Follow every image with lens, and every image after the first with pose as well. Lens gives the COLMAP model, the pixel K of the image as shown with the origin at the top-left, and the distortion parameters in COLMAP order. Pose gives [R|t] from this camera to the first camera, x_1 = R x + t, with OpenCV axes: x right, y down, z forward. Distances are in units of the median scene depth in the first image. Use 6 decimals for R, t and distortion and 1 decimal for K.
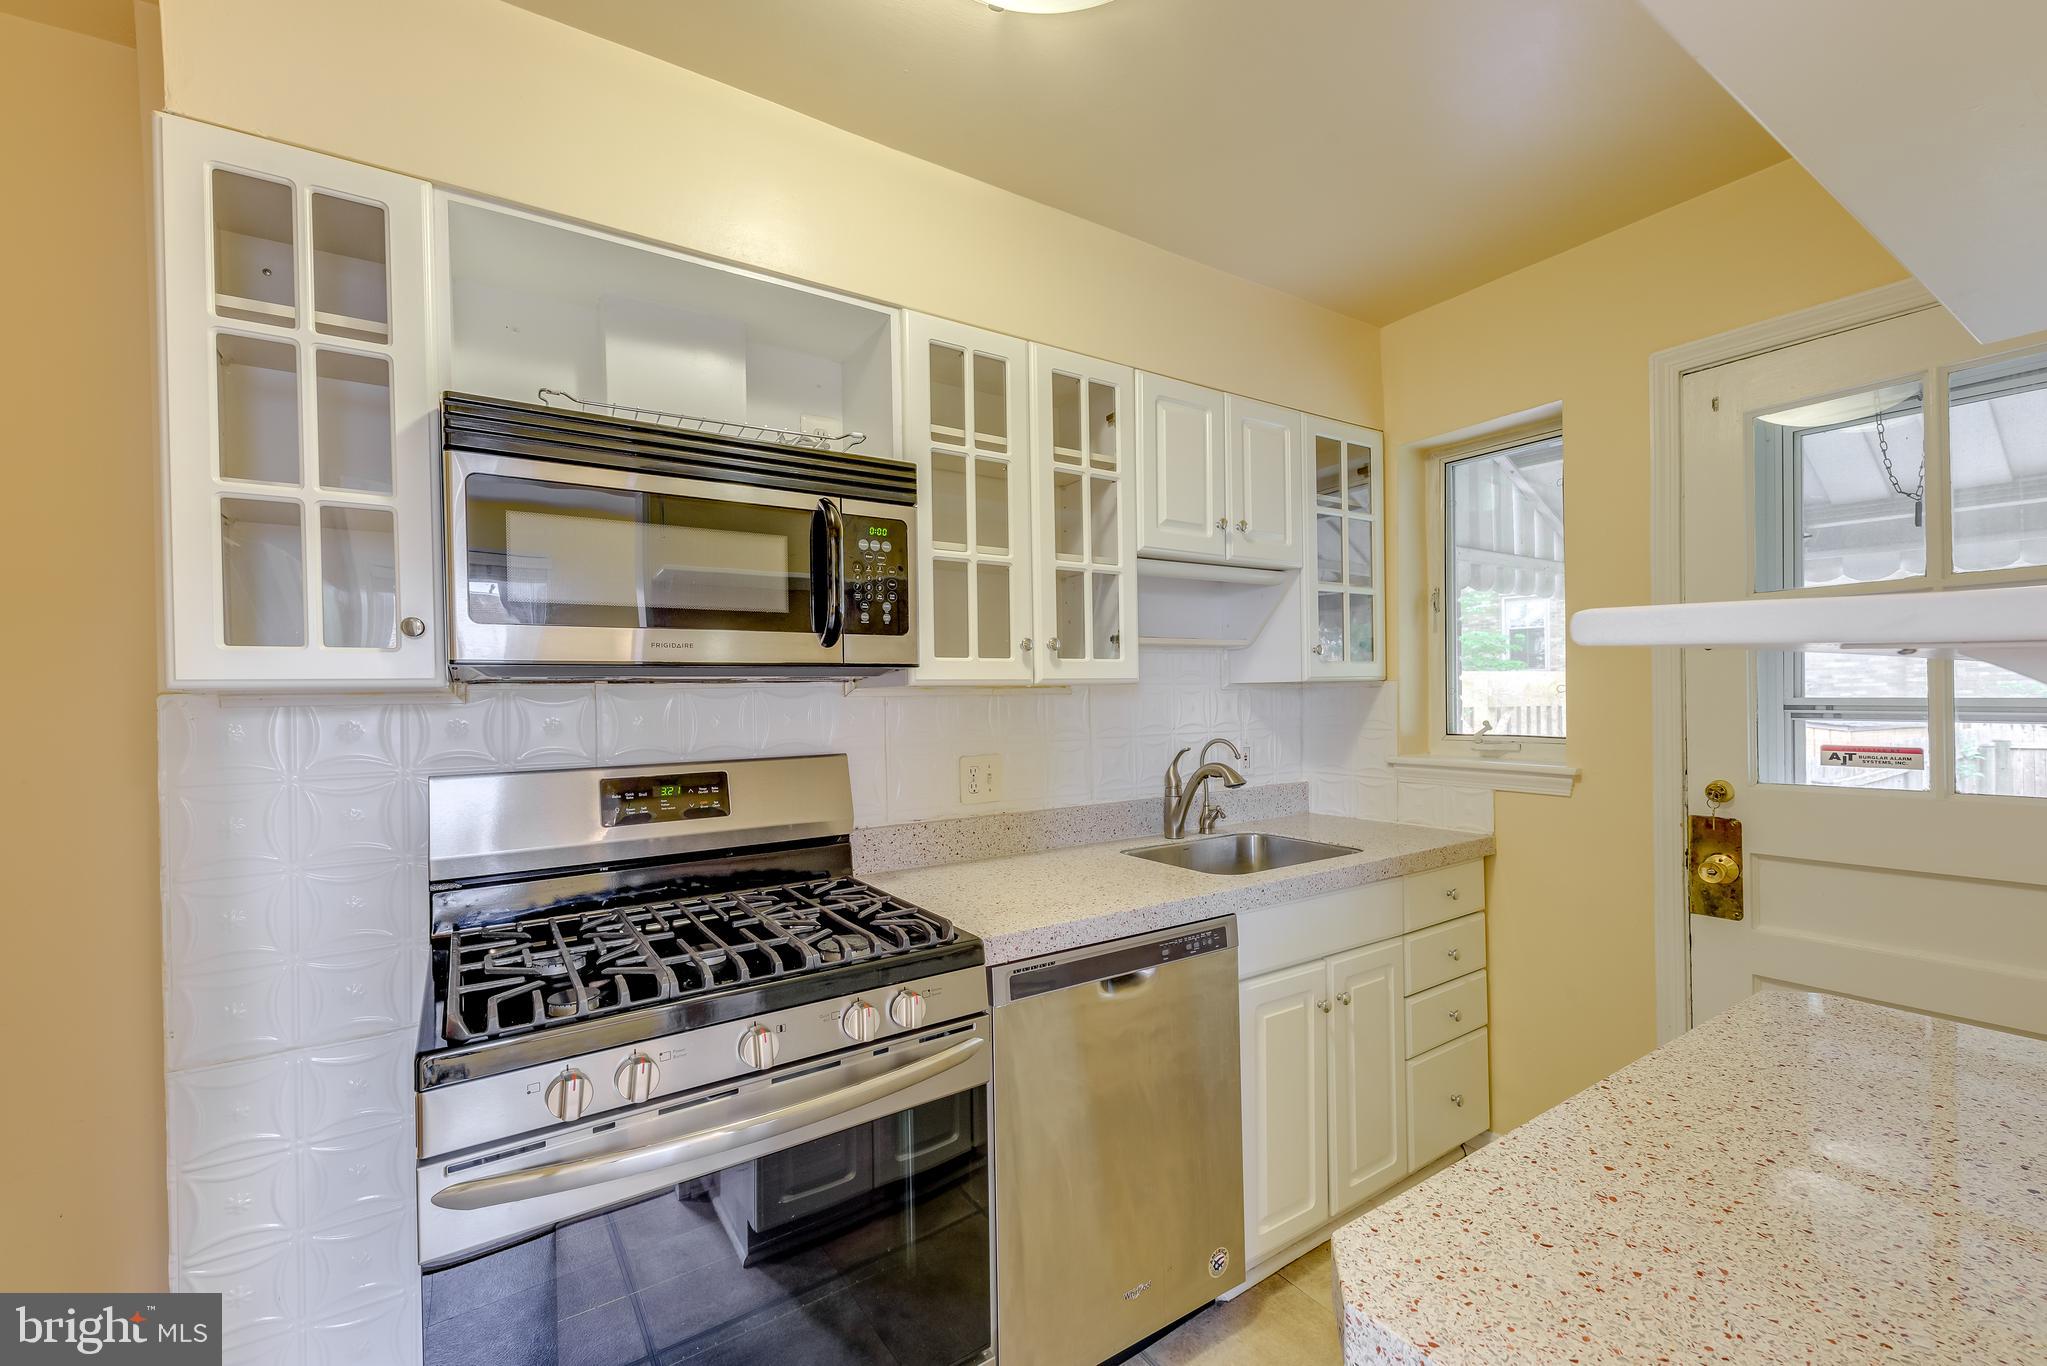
lens RADIAL K [[843.7, 0, 1033.1], [0, 843.7, 688.4], [0, 0, 1]] dist [0.000883, -0.000227]
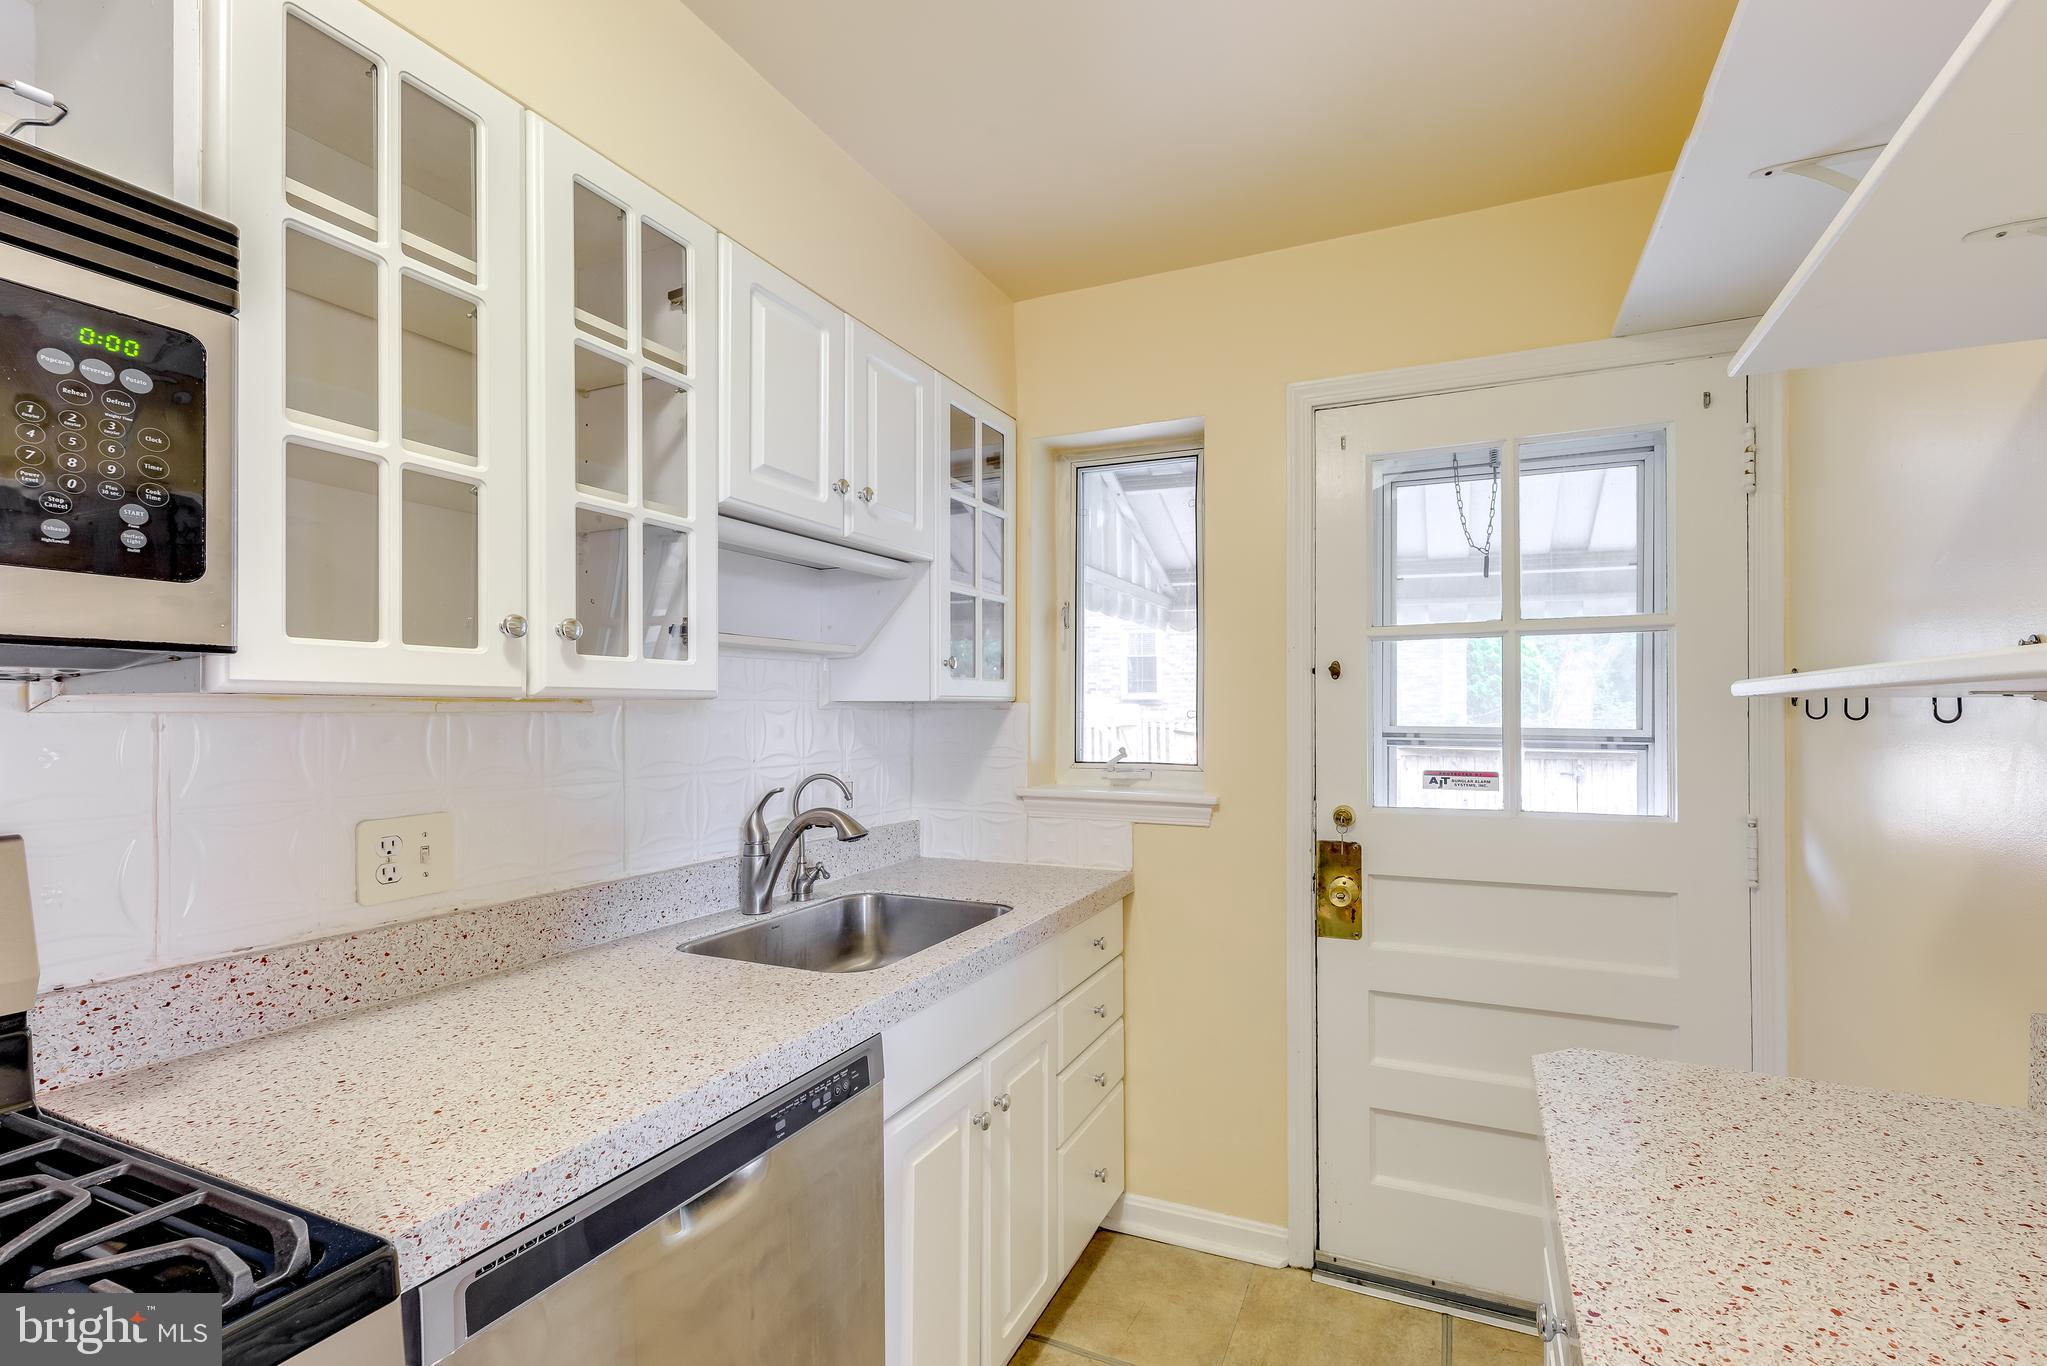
lens RADIAL K [[860.6, 0, 1144.3], [0, 860.6, 707.5], [0, 0, 1]] dist [0.008869, -0.002515]
pose [[0.803121, 0.017745, 0.595551, -0.012158], [-0.017479, 0.999828, -0.006220, -0.000261], [-0.595559, -0.005415, 0.803293, 0.265391]]
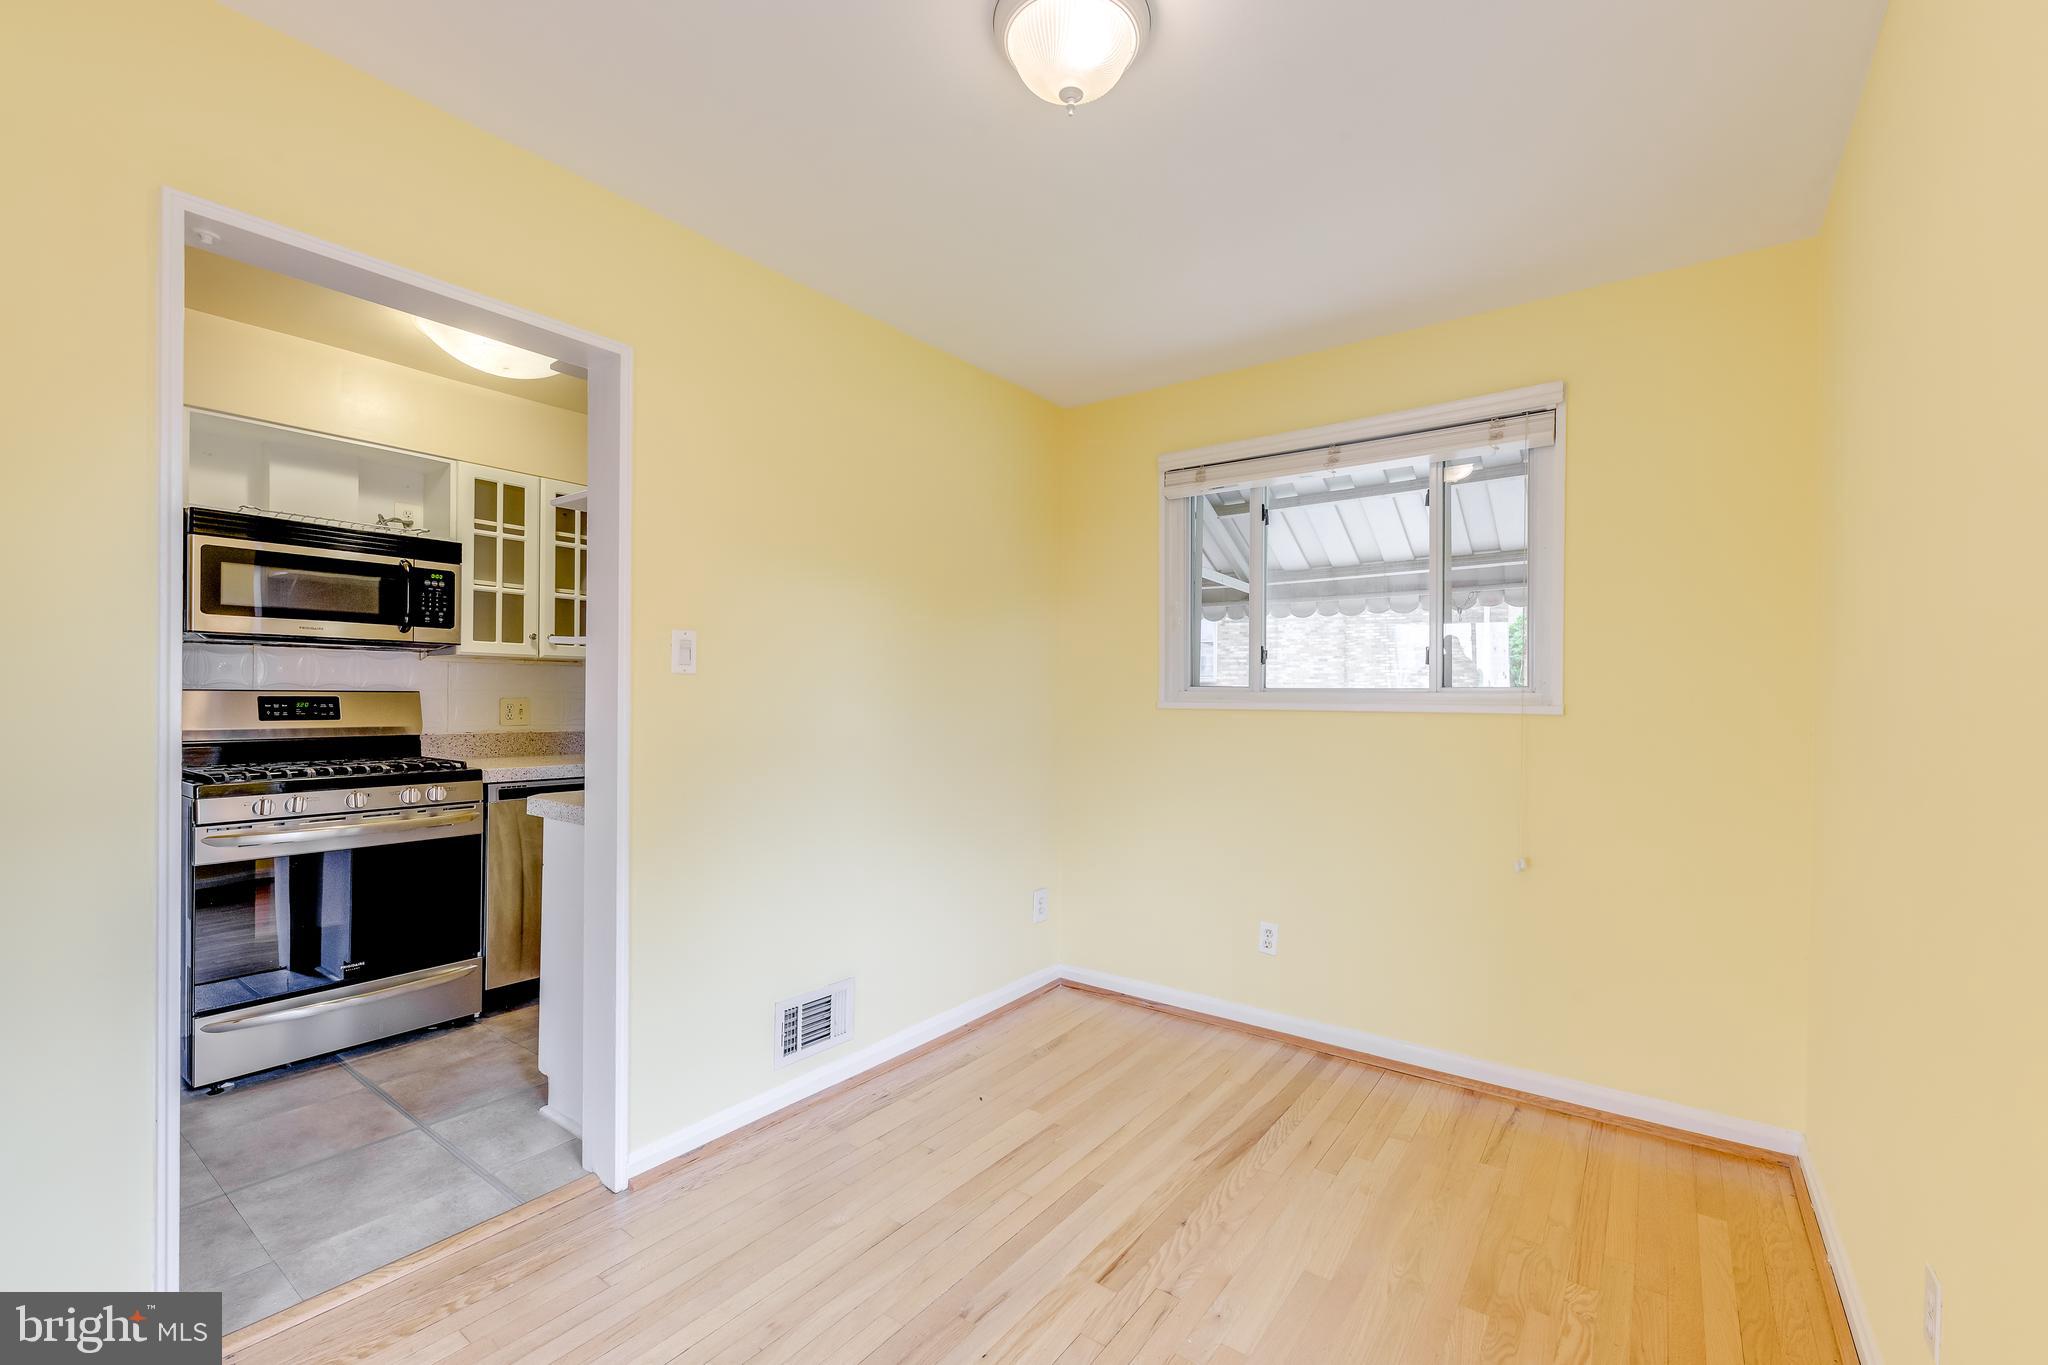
lens RADIAL K [[844.1, 0, 1033.6], [0, 844.1, 687.9], [0, 0, 1]] dist [0.000883, -0.000227]
pose [[0.935920, 0.031537, 0.350798, 0.385799], [-0.032616, 0.999464, -0.002833, 0.032380], [-0.350699, -0.008790, 0.936447, -1.186477]]
